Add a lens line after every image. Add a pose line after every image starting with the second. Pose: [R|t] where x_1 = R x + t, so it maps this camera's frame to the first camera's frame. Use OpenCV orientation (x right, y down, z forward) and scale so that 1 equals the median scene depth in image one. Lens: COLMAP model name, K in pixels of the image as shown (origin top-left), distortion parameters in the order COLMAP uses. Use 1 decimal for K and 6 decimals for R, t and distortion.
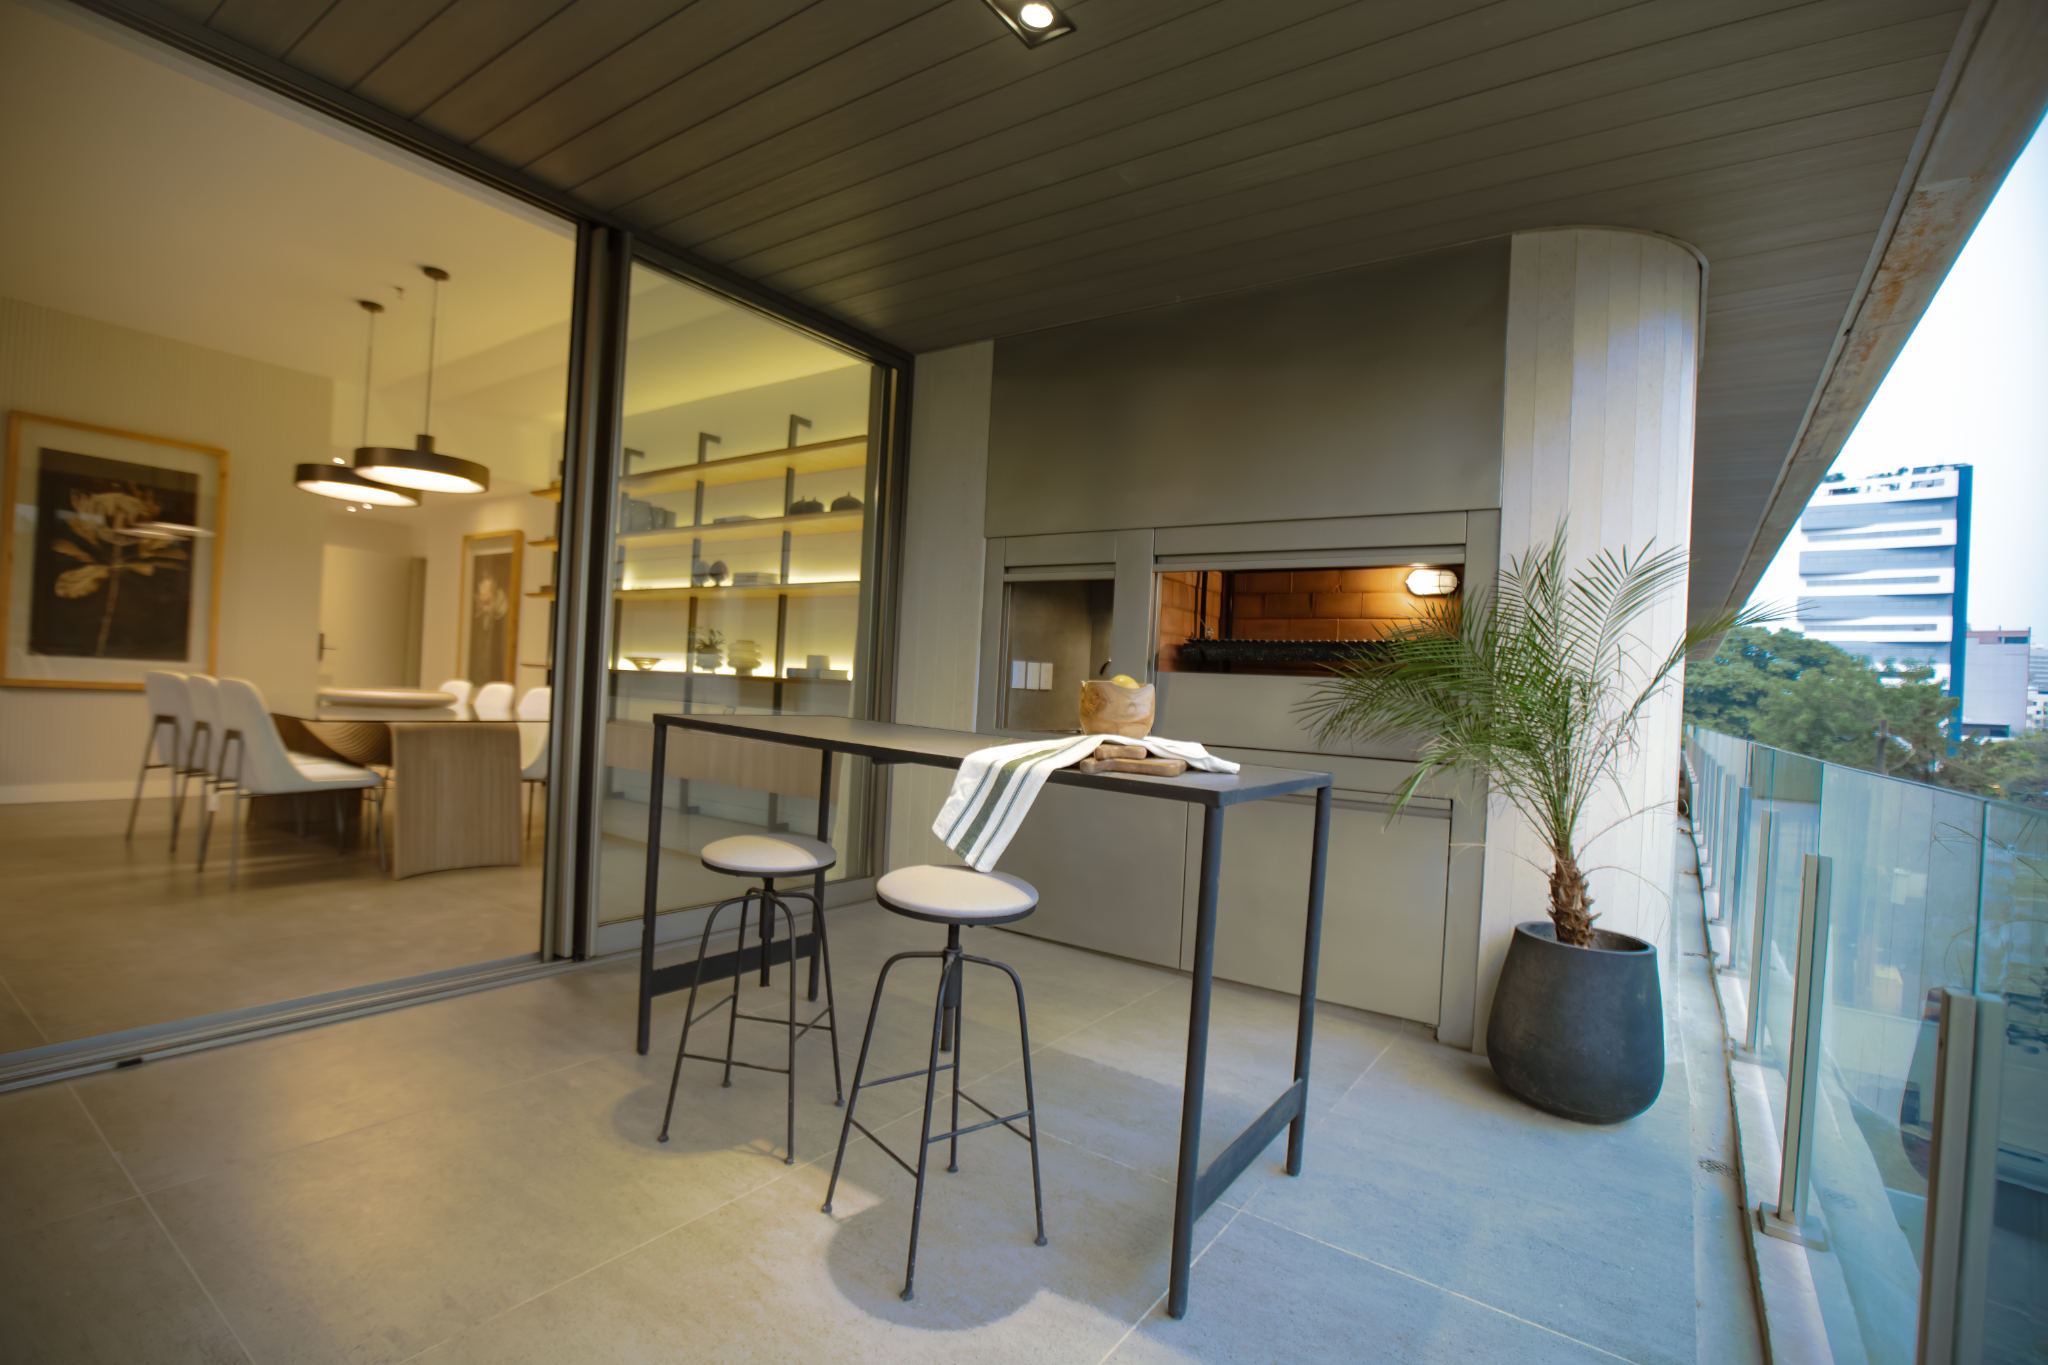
lens RADIAL K [[947.2, 0, 1024.0], [0, 947.2, 682.5], [0, 0, 1]] dist [-0.090601, 0.042557]
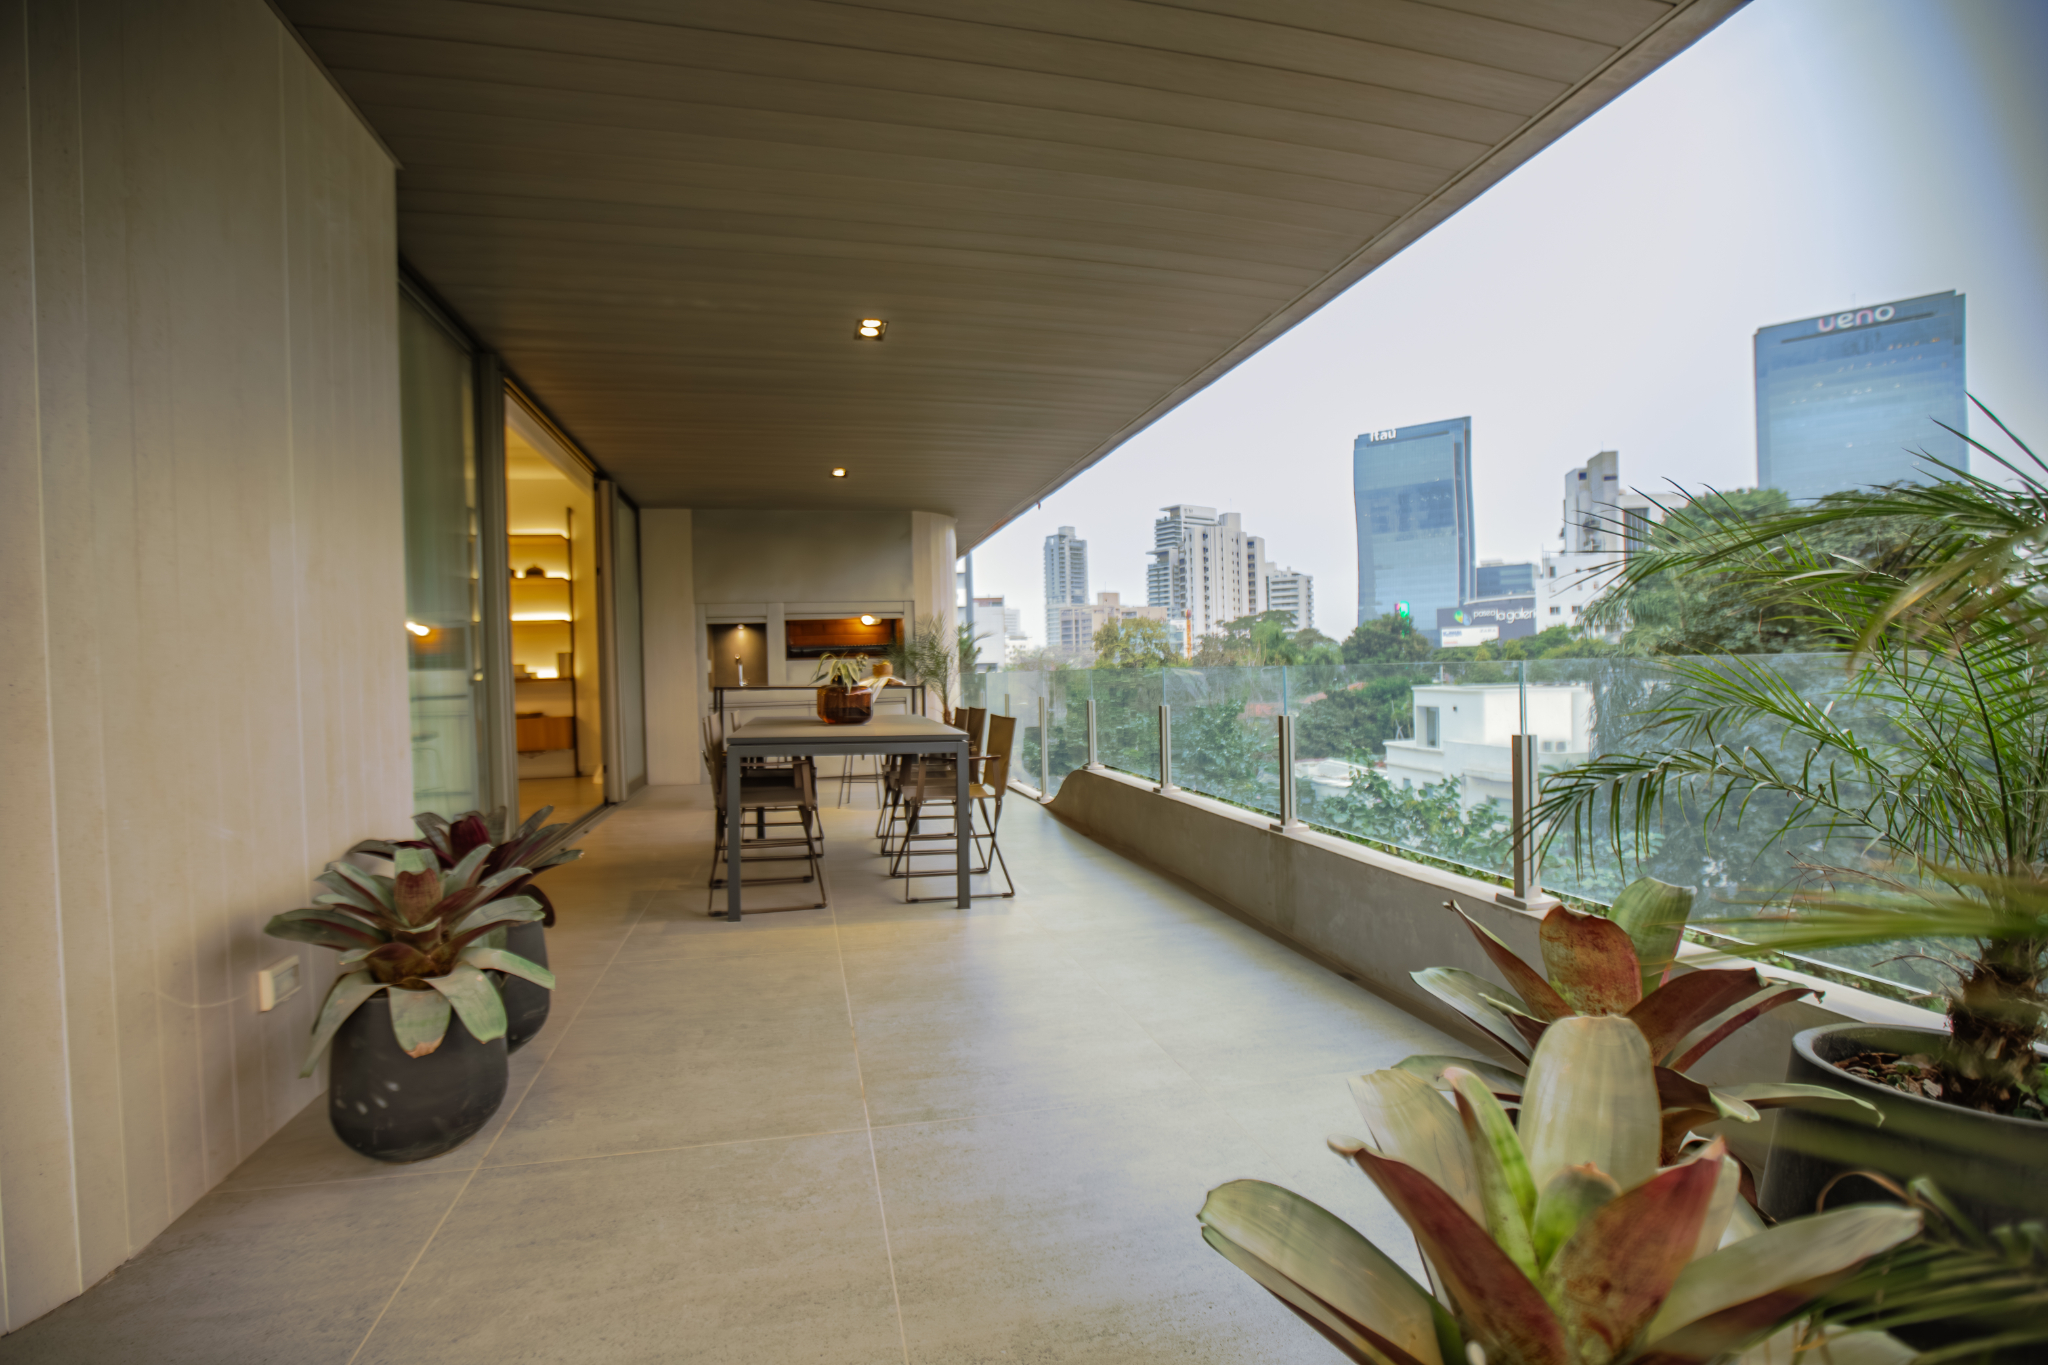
lens RADIAL K [[947.2, 0, 1024.0], [0, 947.2, 682.5], [0, 0, 1]] dist [-0.090601, 0.042557]
pose [[0.650321, -0.077413, 0.755705, -1.138879], [0.054528, 0.996985, 0.055205, -0.050255], [-0.757700, 0.005306, 0.652581, -0.919754]]
